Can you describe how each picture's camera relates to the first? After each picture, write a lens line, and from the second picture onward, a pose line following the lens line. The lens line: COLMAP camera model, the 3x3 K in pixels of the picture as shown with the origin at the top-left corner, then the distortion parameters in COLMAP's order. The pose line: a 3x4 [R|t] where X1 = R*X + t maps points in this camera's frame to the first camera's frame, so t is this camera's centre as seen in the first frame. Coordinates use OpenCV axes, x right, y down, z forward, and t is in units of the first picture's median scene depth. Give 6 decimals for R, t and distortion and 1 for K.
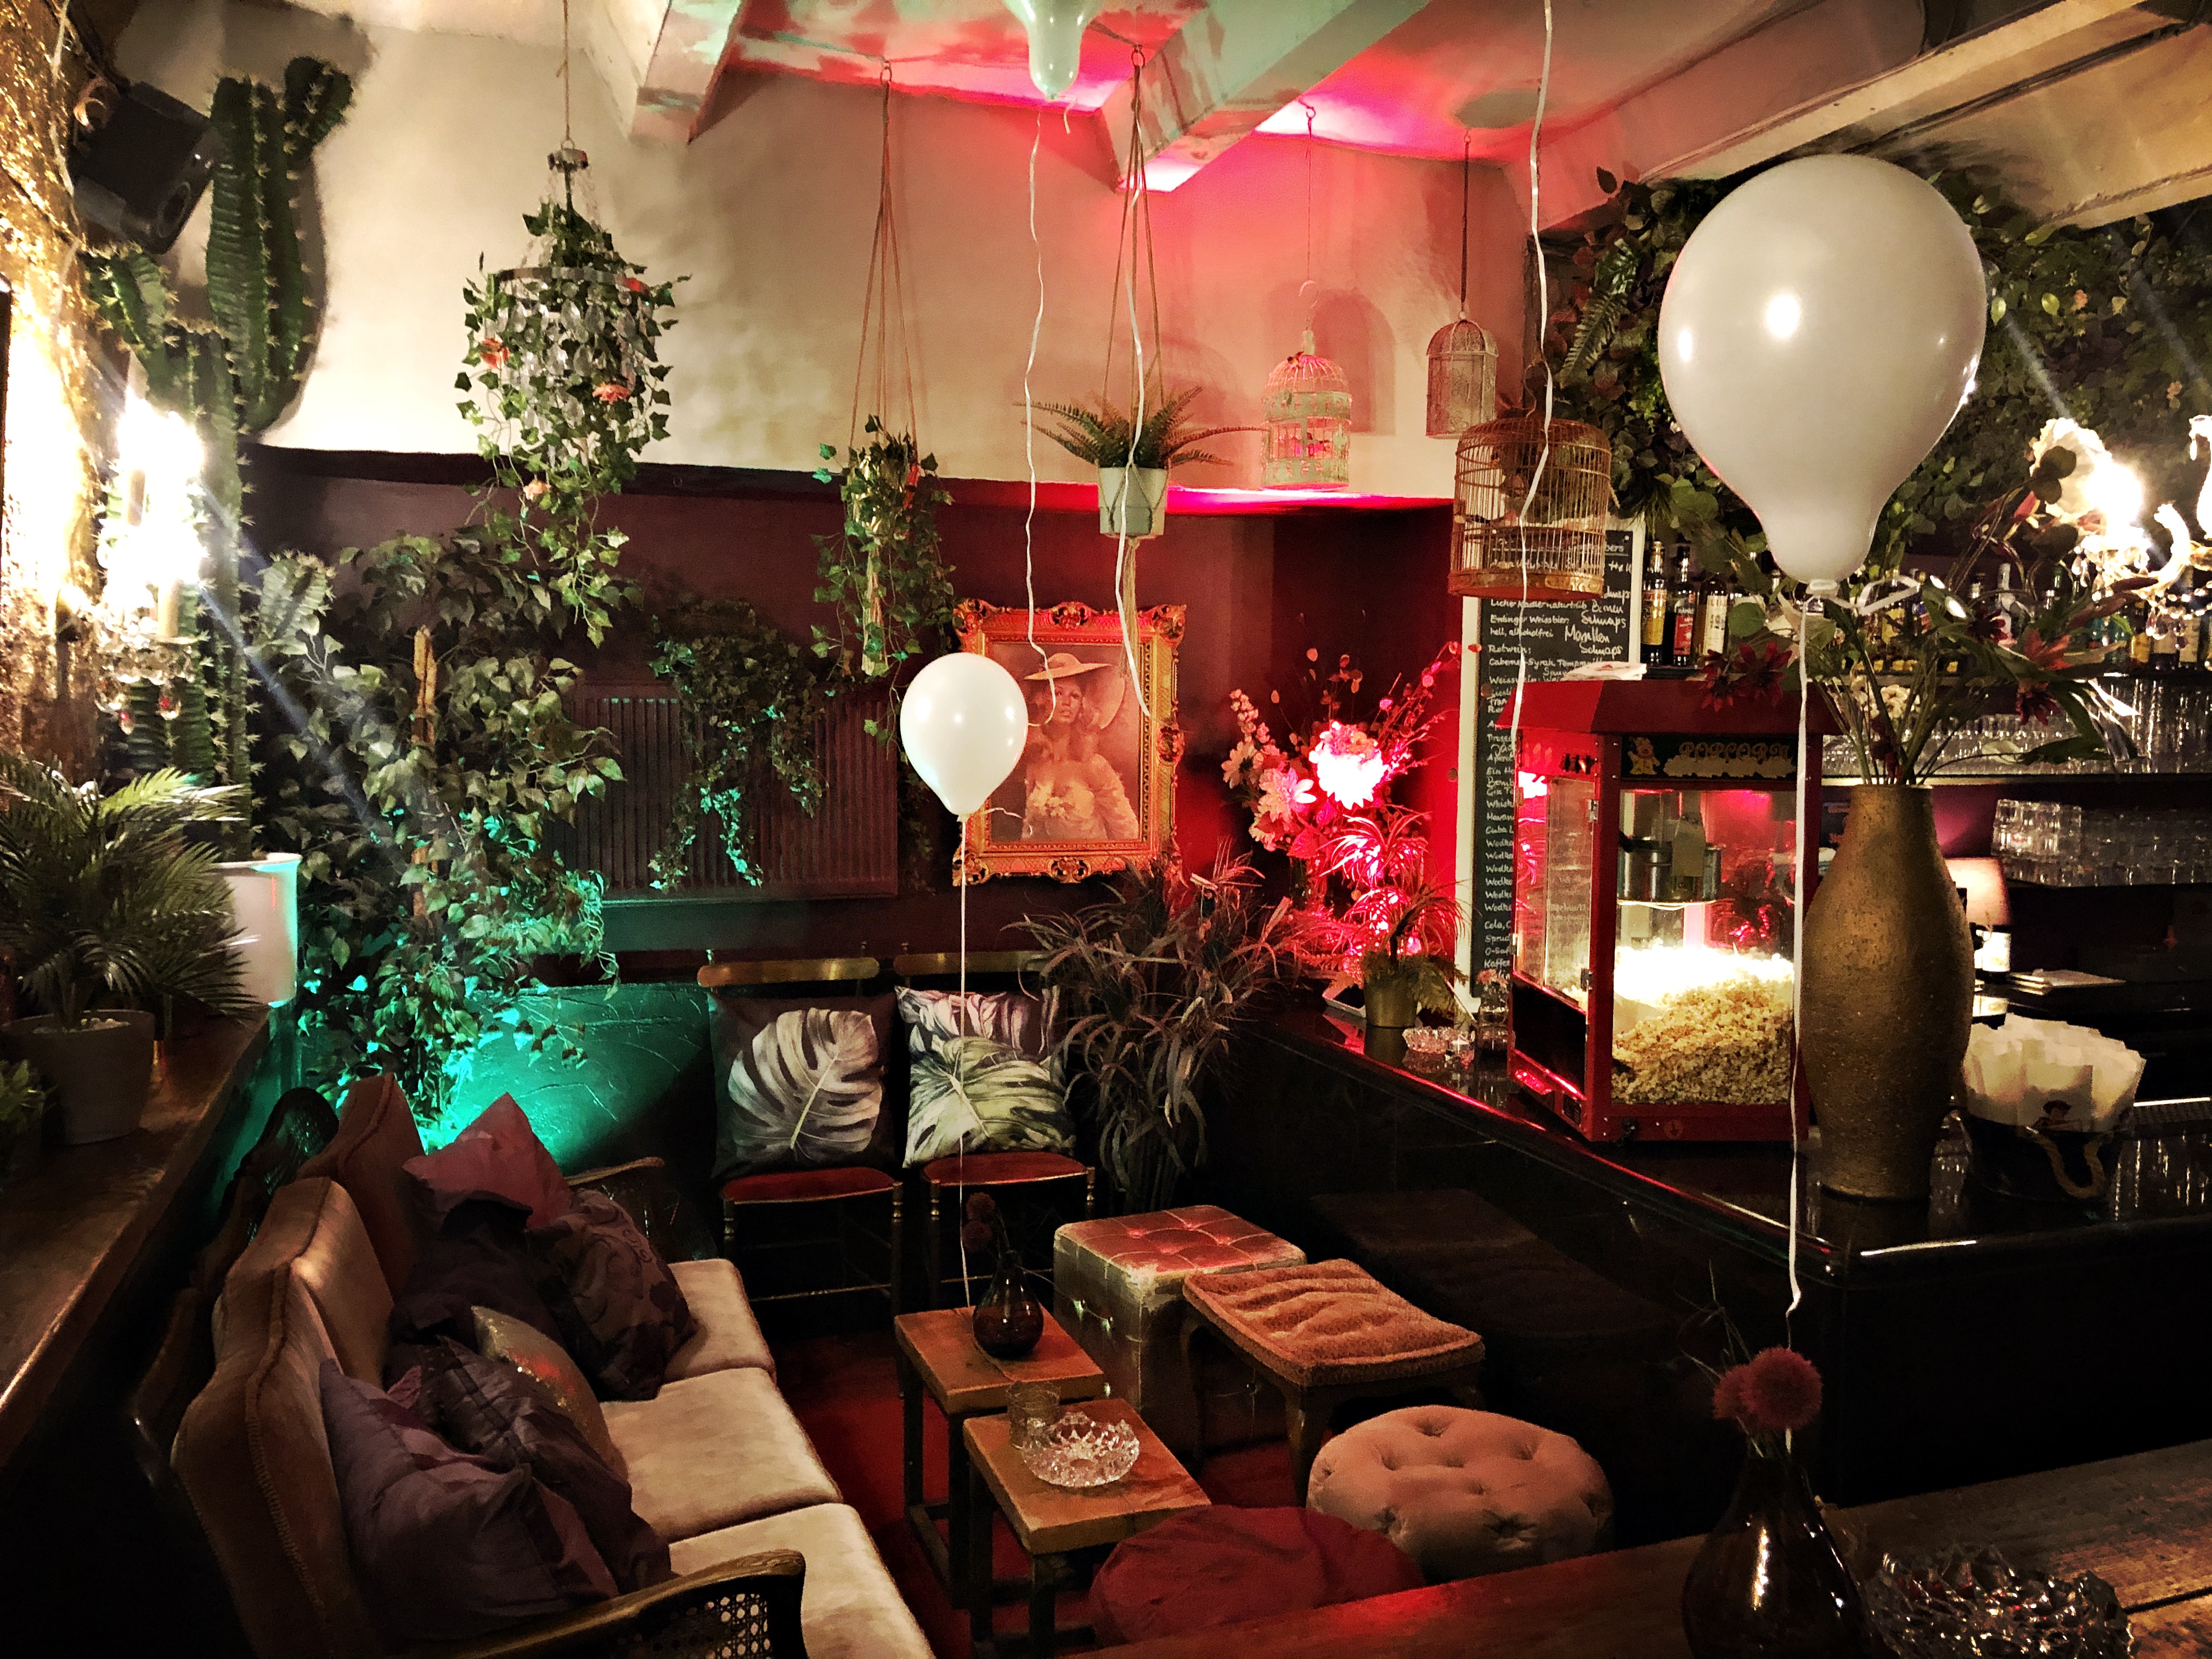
lens RADIAL K [[1831.3, 0, 1113.8], [0, 1831.3, 823.4], [0, 0, 1]] dist [0.007449, 0.001730]
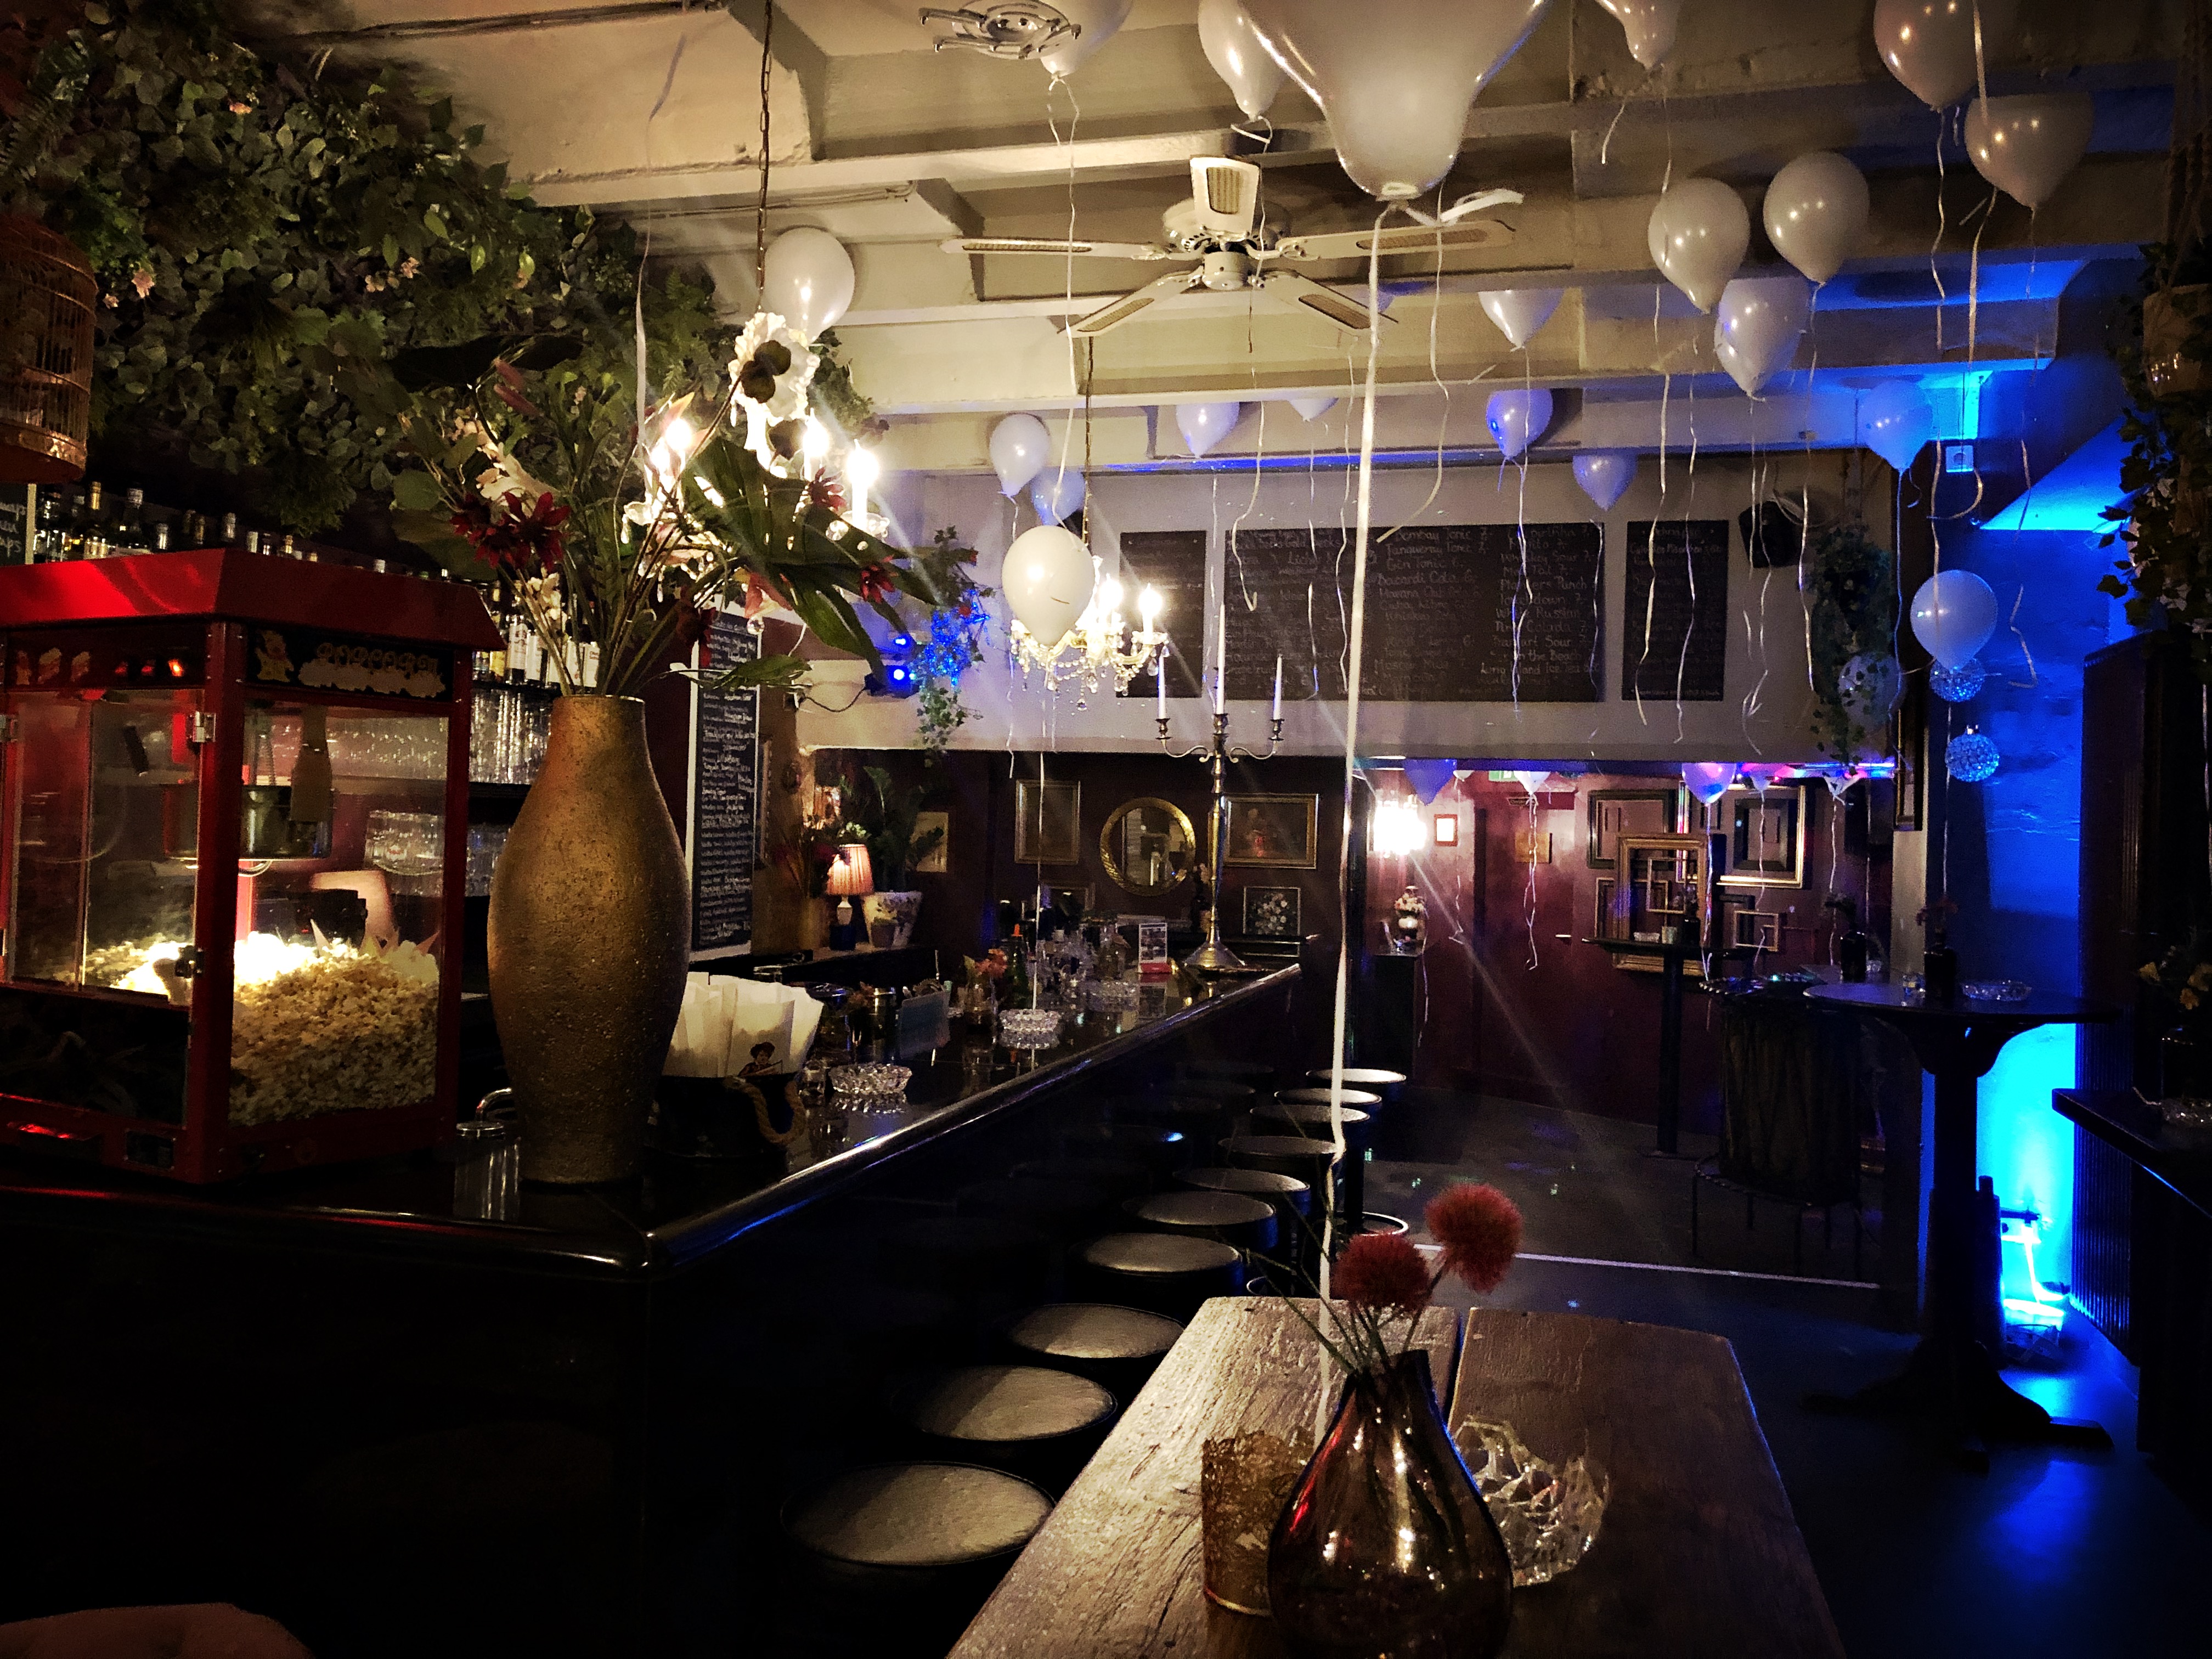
lens RADIAL K [[1831.3, 0, 1142.7], [0, 1831.3, 788.8], [0, 0, 1]] dist [0.007449, 0.001730]
pose [[0.556081, 0.022138, 0.830833, -0.135773], [0.036362, 0.998040, -0.050931, 0.067953], [-0.830332, 0.058533, 0.554186, 0.281872]]
